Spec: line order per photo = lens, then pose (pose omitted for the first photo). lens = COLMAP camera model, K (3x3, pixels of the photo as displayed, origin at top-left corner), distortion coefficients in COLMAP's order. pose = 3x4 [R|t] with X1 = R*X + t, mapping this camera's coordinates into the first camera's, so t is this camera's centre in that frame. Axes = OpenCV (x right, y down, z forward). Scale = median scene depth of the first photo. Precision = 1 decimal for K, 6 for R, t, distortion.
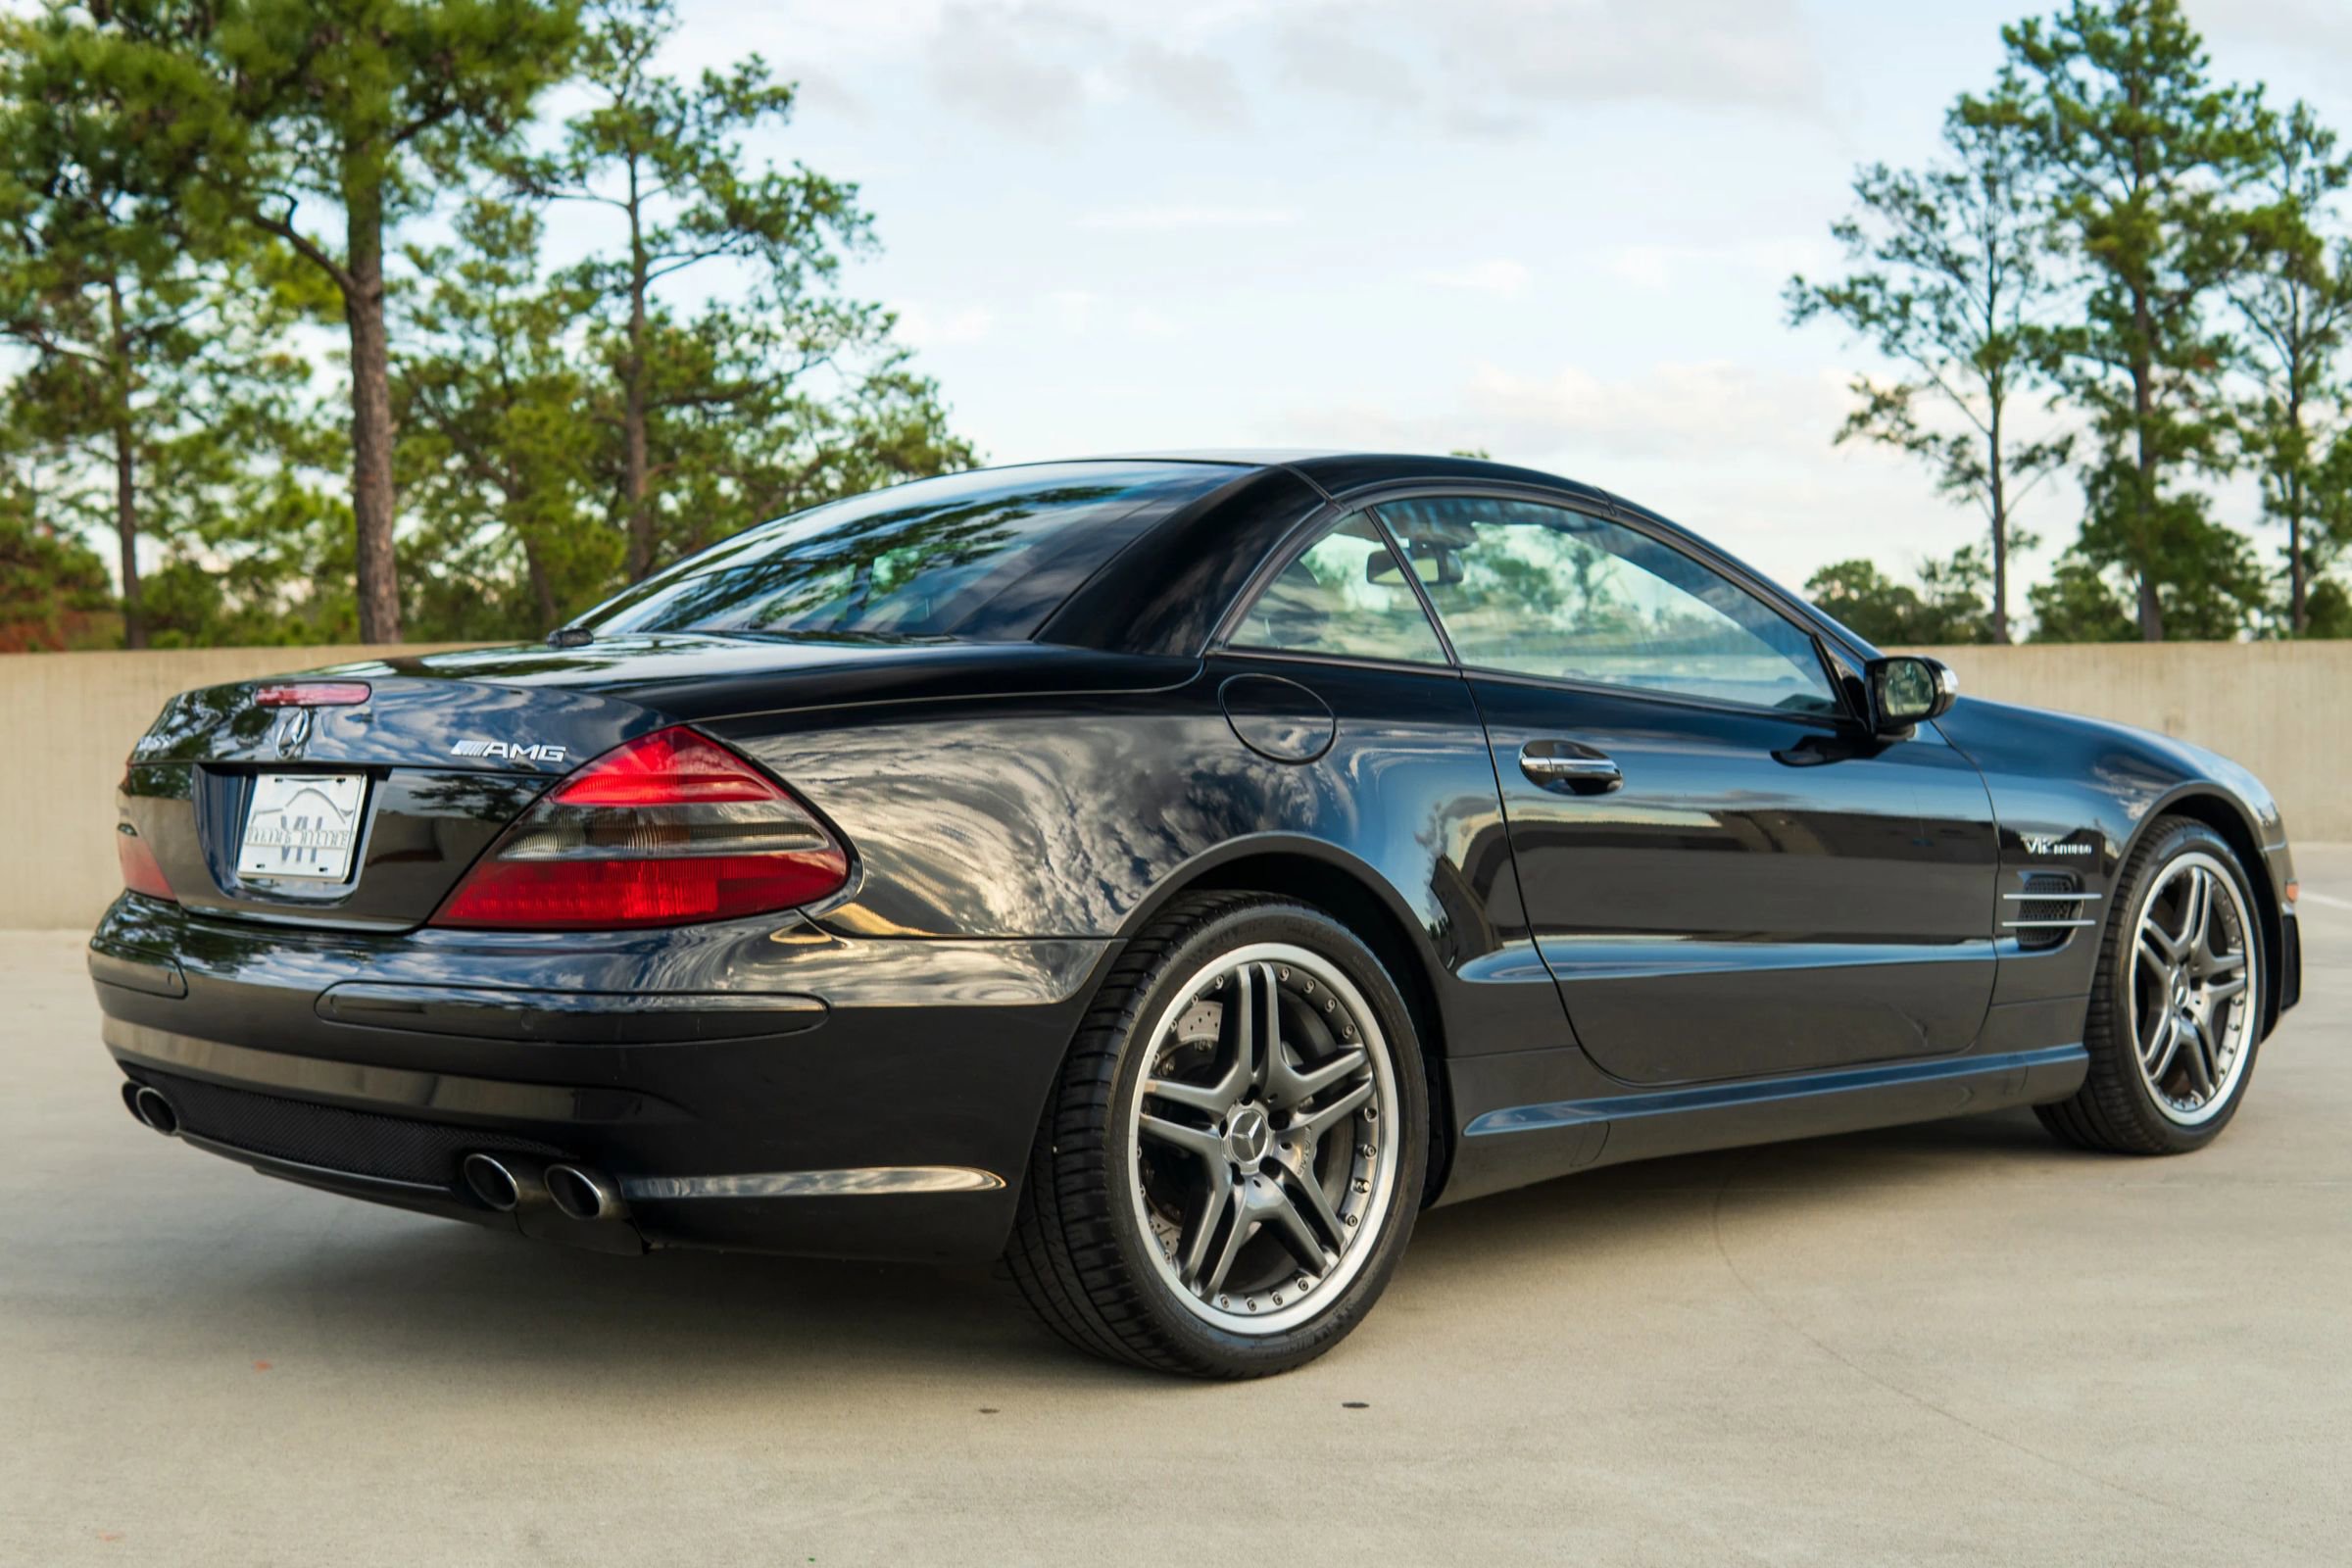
lens RADIAL K [[3273.3, 0, 1196.1], [0, 3273.3, 770.3], [0, 0, 1]] dist [-0.183468, -0.157057]
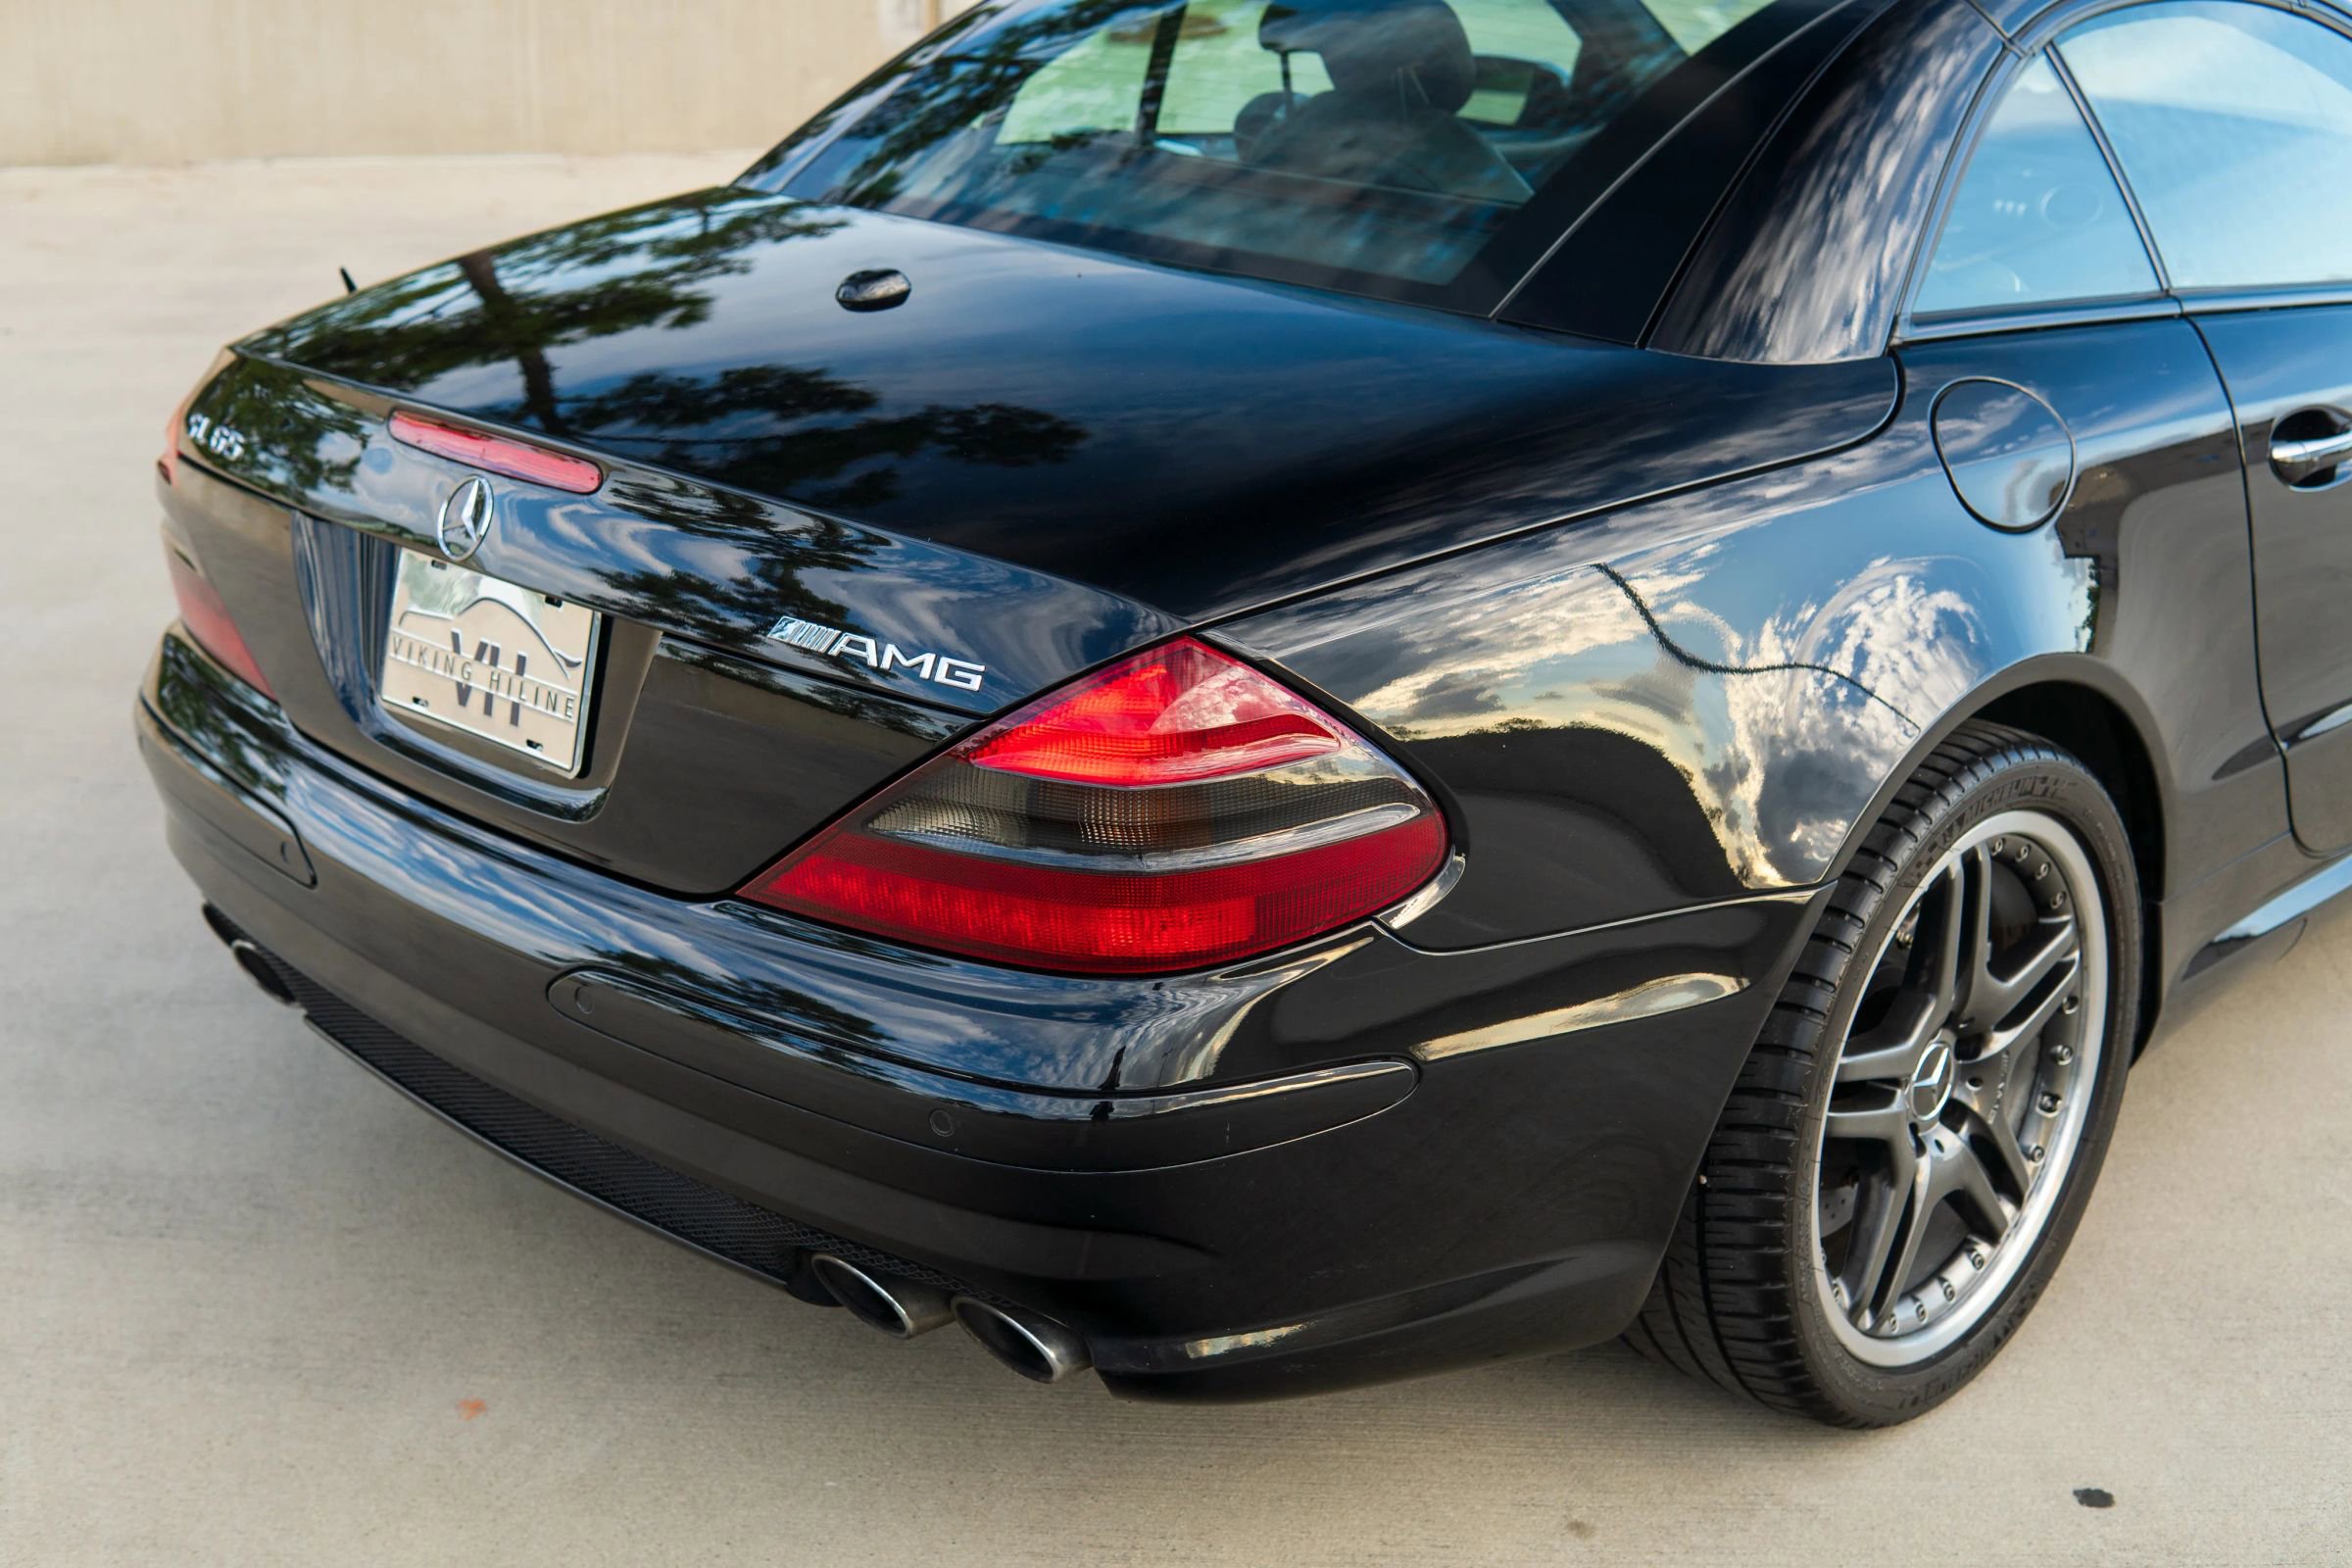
lens RADIAL K [[3223.5, 0, 1176.0], [0, 3223.5, 784.0], [0, 0, 1]] dist [-0.223073, -0.050312]
pose [[0.999825, -0.002510, 0.018513, -0.150672], [-0.003377, 0.950327, 0.311235, -0.149064], [-0.018374, -0.311243, 0.950153, 0.388131]]
